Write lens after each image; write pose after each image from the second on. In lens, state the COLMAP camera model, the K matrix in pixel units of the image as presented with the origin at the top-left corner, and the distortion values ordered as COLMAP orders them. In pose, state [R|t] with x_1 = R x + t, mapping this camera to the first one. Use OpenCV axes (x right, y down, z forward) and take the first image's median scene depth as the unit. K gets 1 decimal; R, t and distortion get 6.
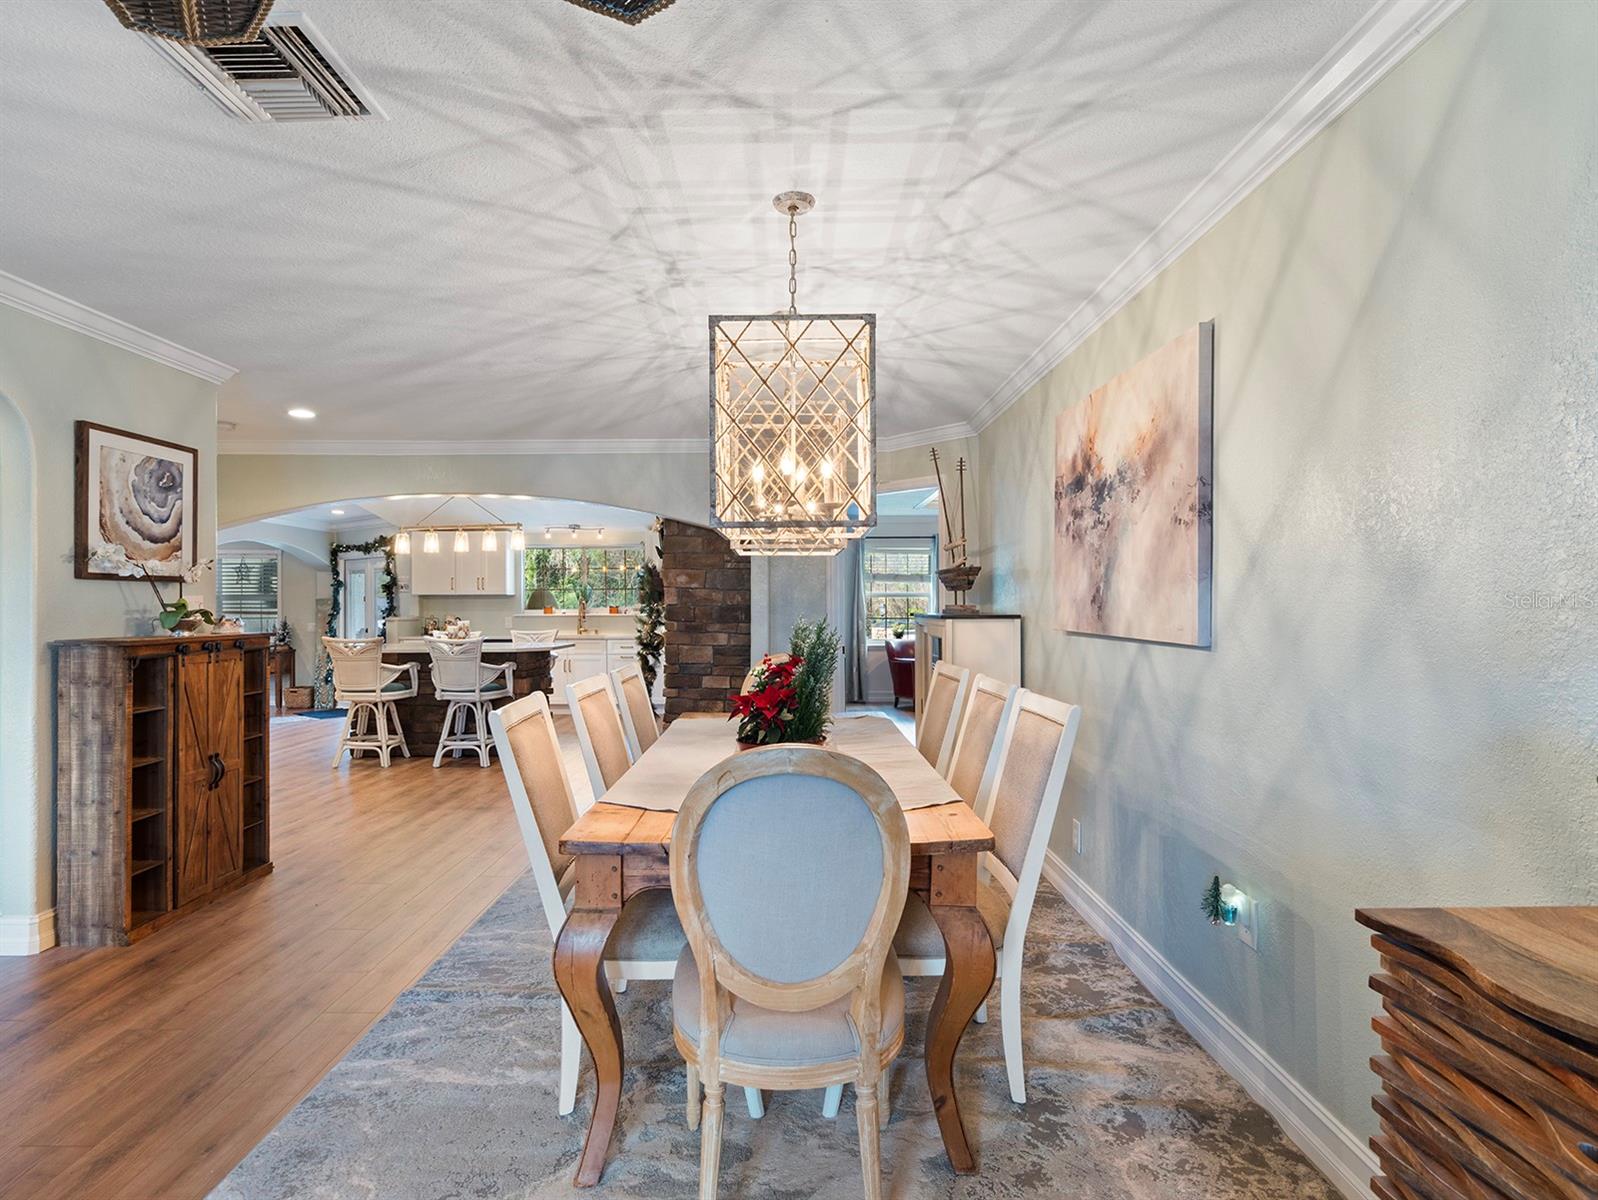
lens RADIAL K [[824.7, 0, 785.9], [0, 824.7, 596.1], [0, 0, 1]] dist [0.002141, 0.001117]
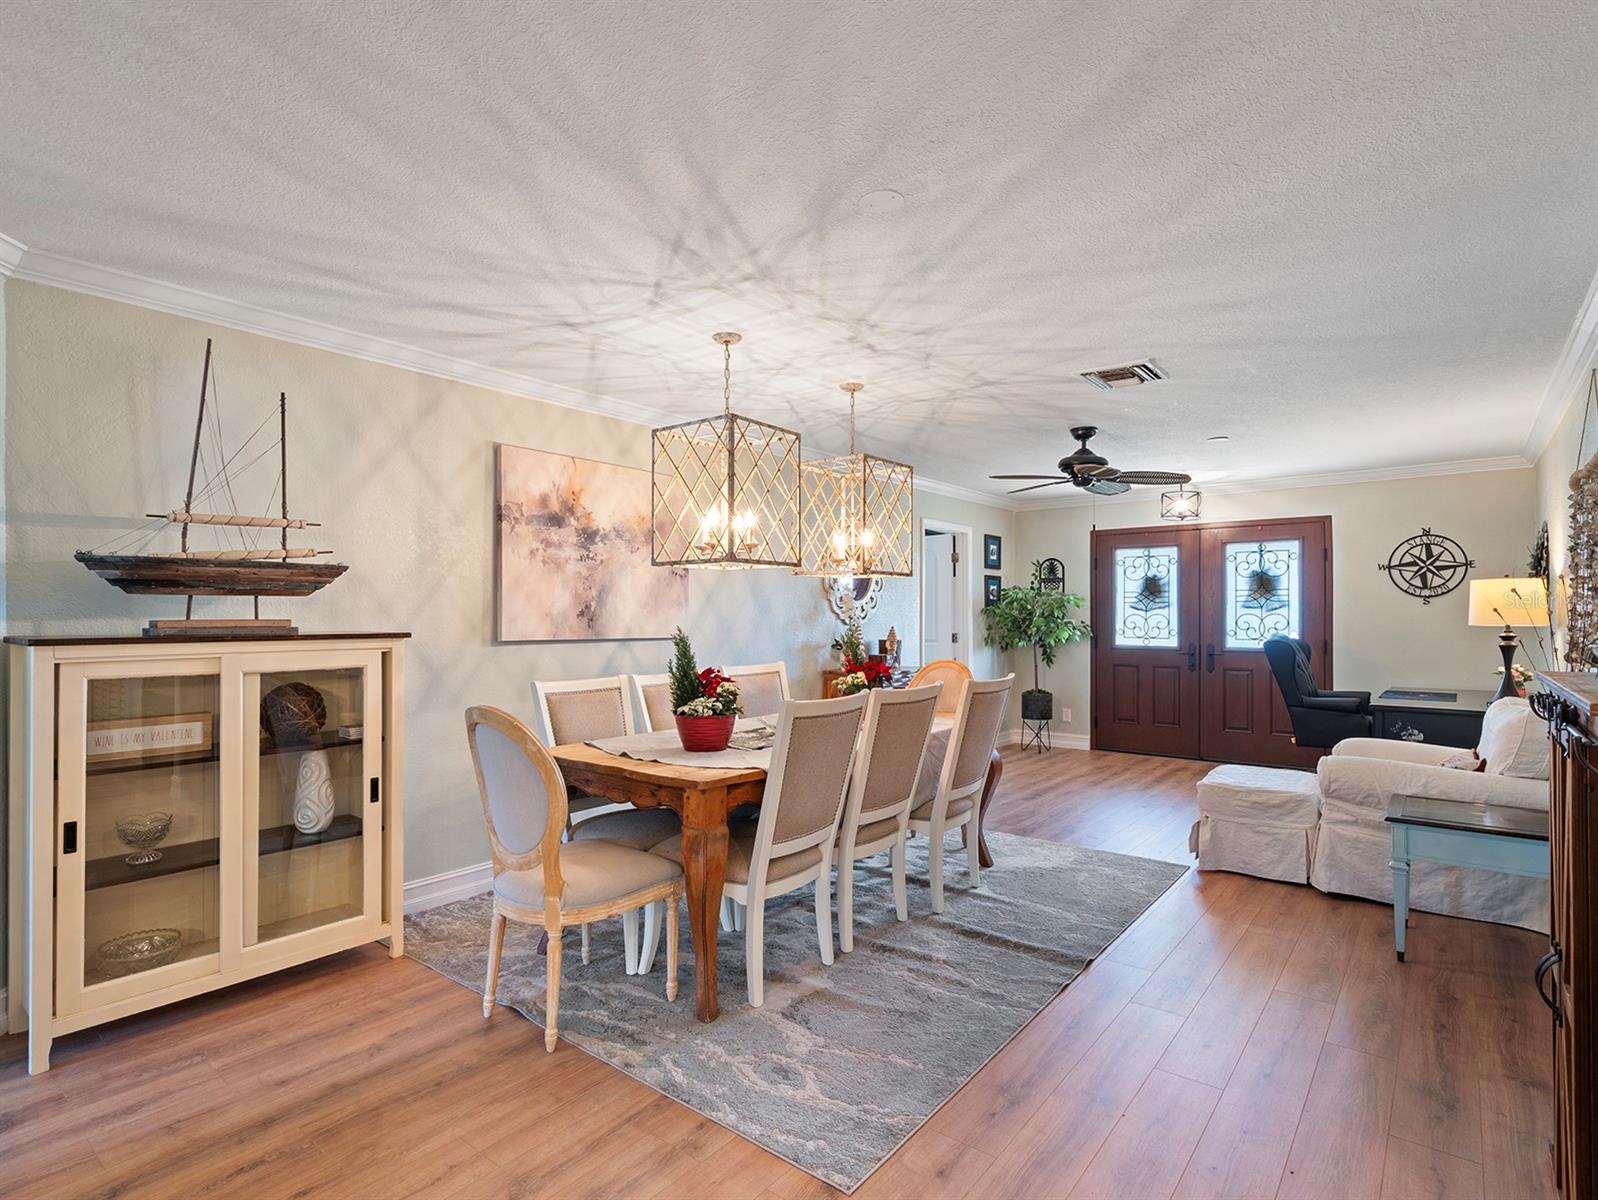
lens RADIAL K [[824.7, 0, 793.3], [0, 824.7, 609.9], [0, 0, 1]] dist [0.002141, 0.001117]
pose [[-0.781787, 0.005162, 0.623524, -0.811339], [-0.003009, 0.999923, -0.012052, 0.014927], [-0.623538, -0.011298, -0.781711, 2.017175]]
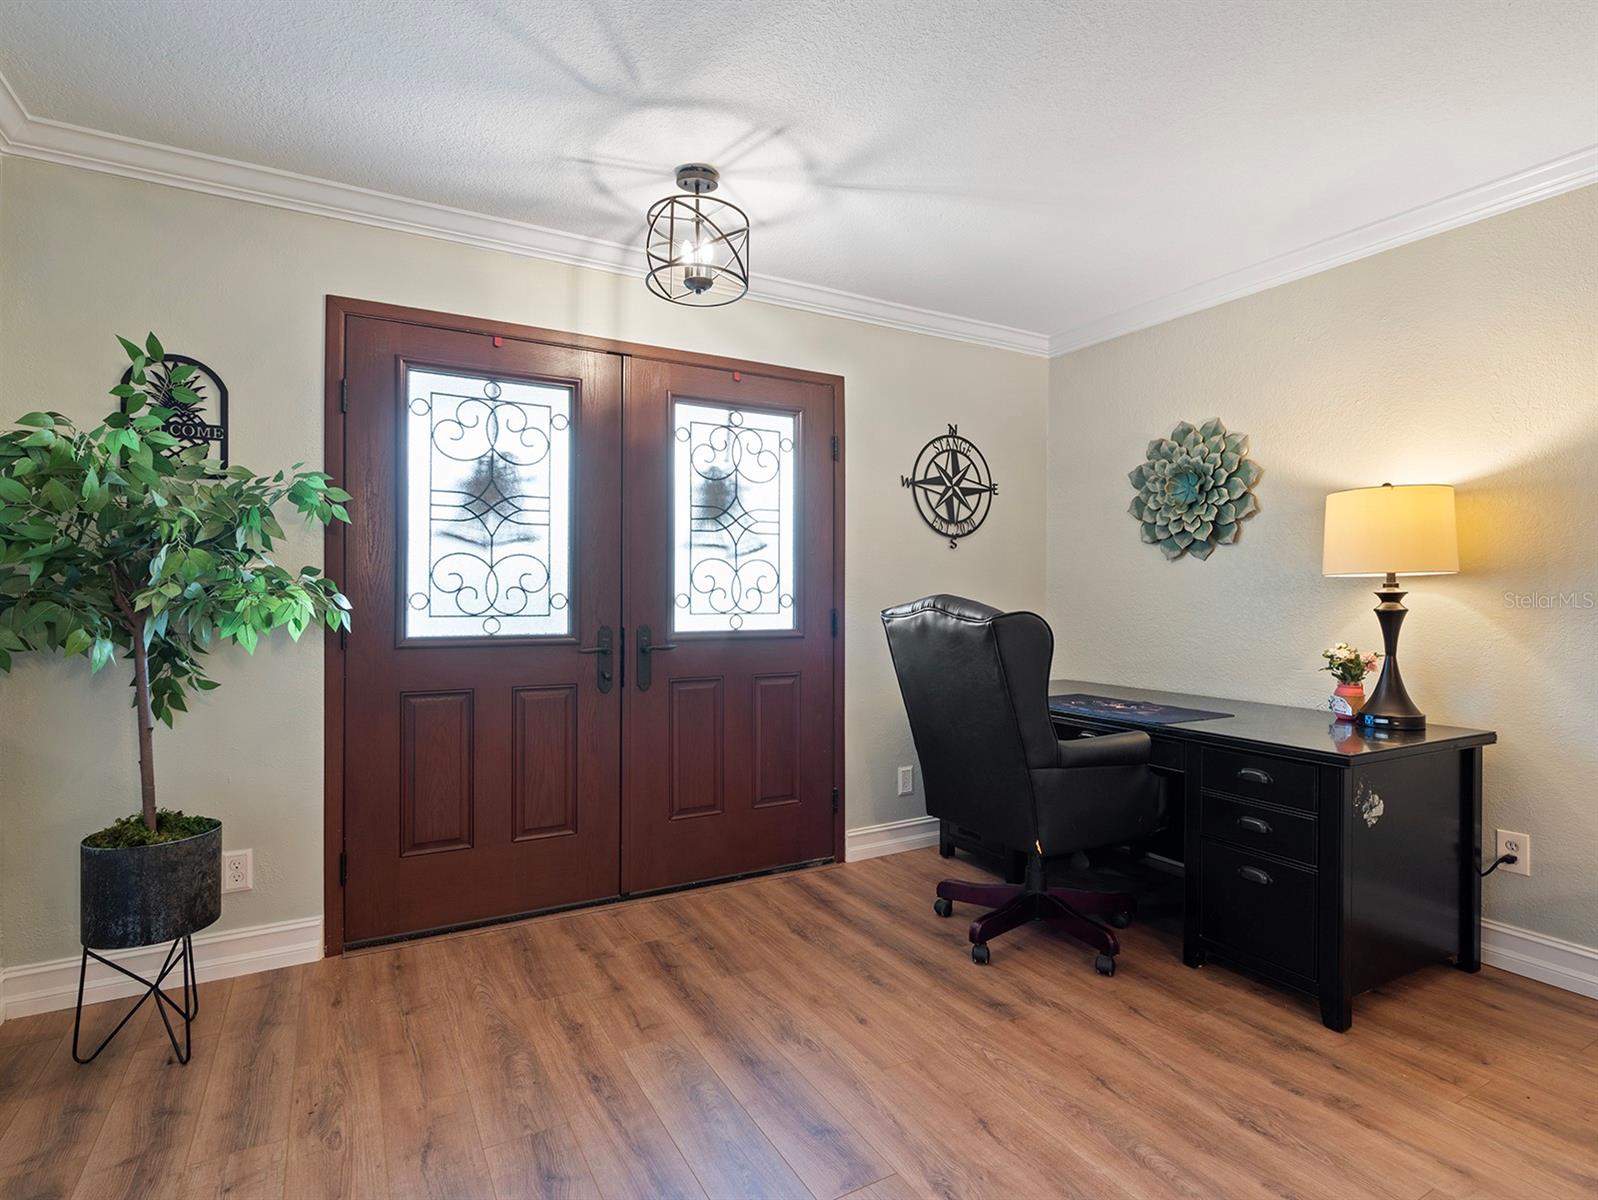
lens RADIAL K [[824.7, 0, 801.2], [0, 824.7, 599.9], [0, 0, 1]] dist [0.002141, 0.001117]
pose [[-0.867594, 0.002585, -0.497267, -0.368498], [0.000417, 0.999990, 0.004472, 0.029778], [0.497273, 0.003673, -0.867586, 1.208905]]
